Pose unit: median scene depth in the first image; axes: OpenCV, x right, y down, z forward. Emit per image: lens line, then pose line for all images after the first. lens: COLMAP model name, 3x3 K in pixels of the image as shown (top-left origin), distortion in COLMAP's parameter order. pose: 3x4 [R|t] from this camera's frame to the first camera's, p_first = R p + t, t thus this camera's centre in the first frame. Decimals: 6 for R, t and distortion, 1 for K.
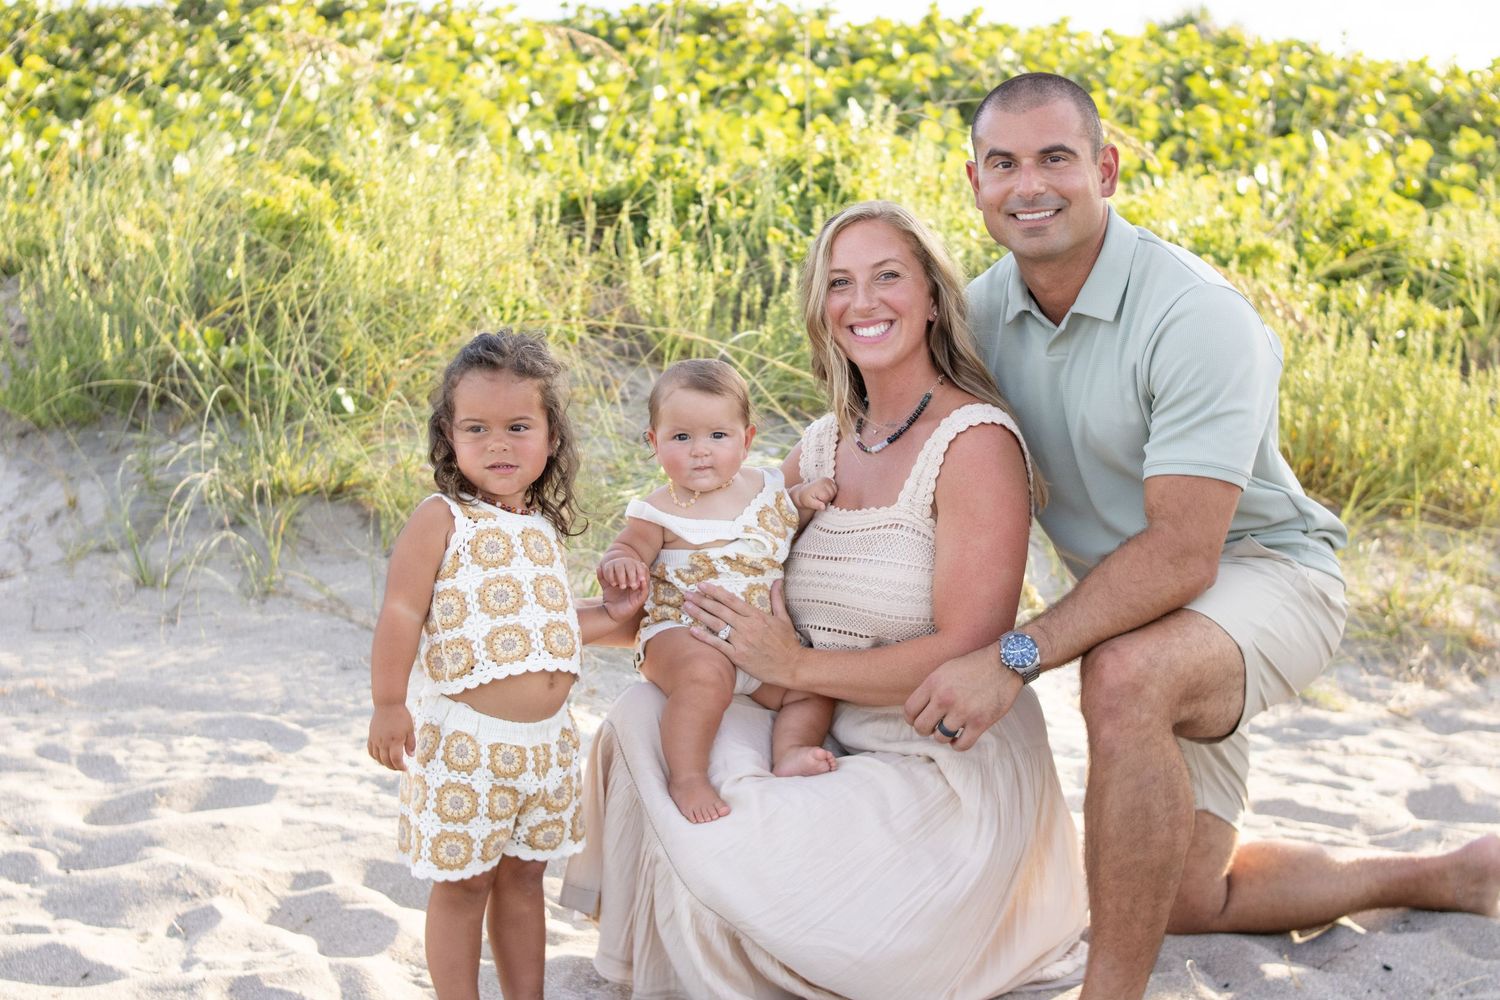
lens RADIAL K [[2378.4, 0, 753.6], [0, 2378.4, 497.8], [0, 0, 1]] dist [-0.114325, 0.000000]
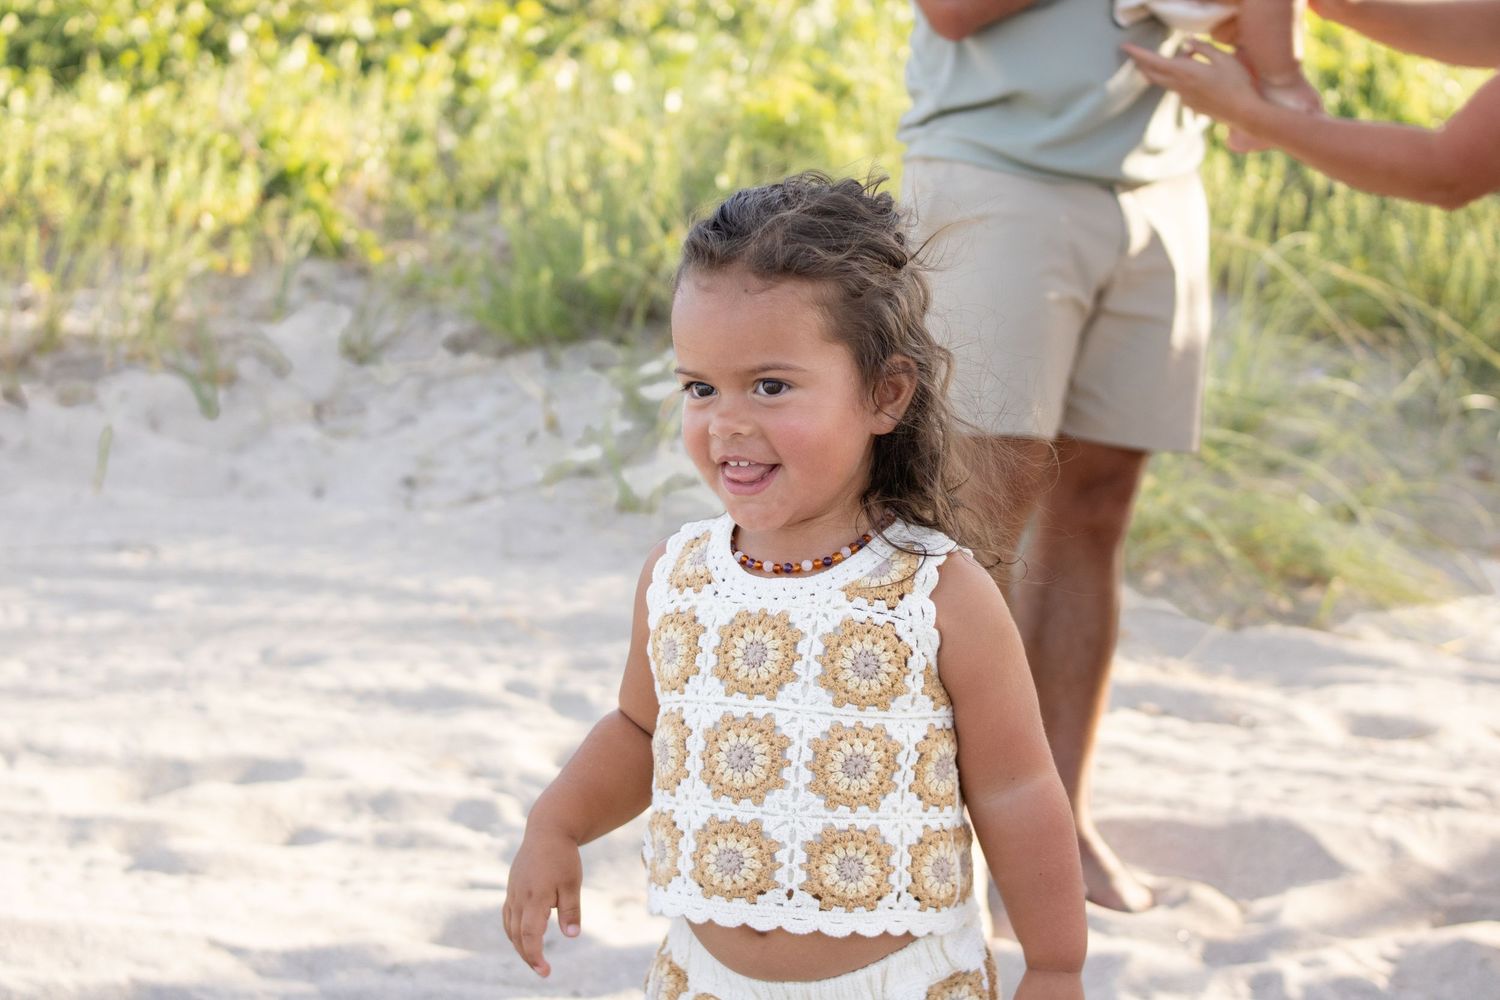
lens RADIAL K [[2378.4, 0, 747.0], [0, 2378.4, 499.7], [0, 0, 1]] dist [-0.114325, 0.000000]
pose [[0.978178, 0.006485, -0.207668, -0.020167], [-0.003634, 0.999894, 0.014104, 0.017041], [0.207738, -0.013042, 0.978098, 0.098837]]
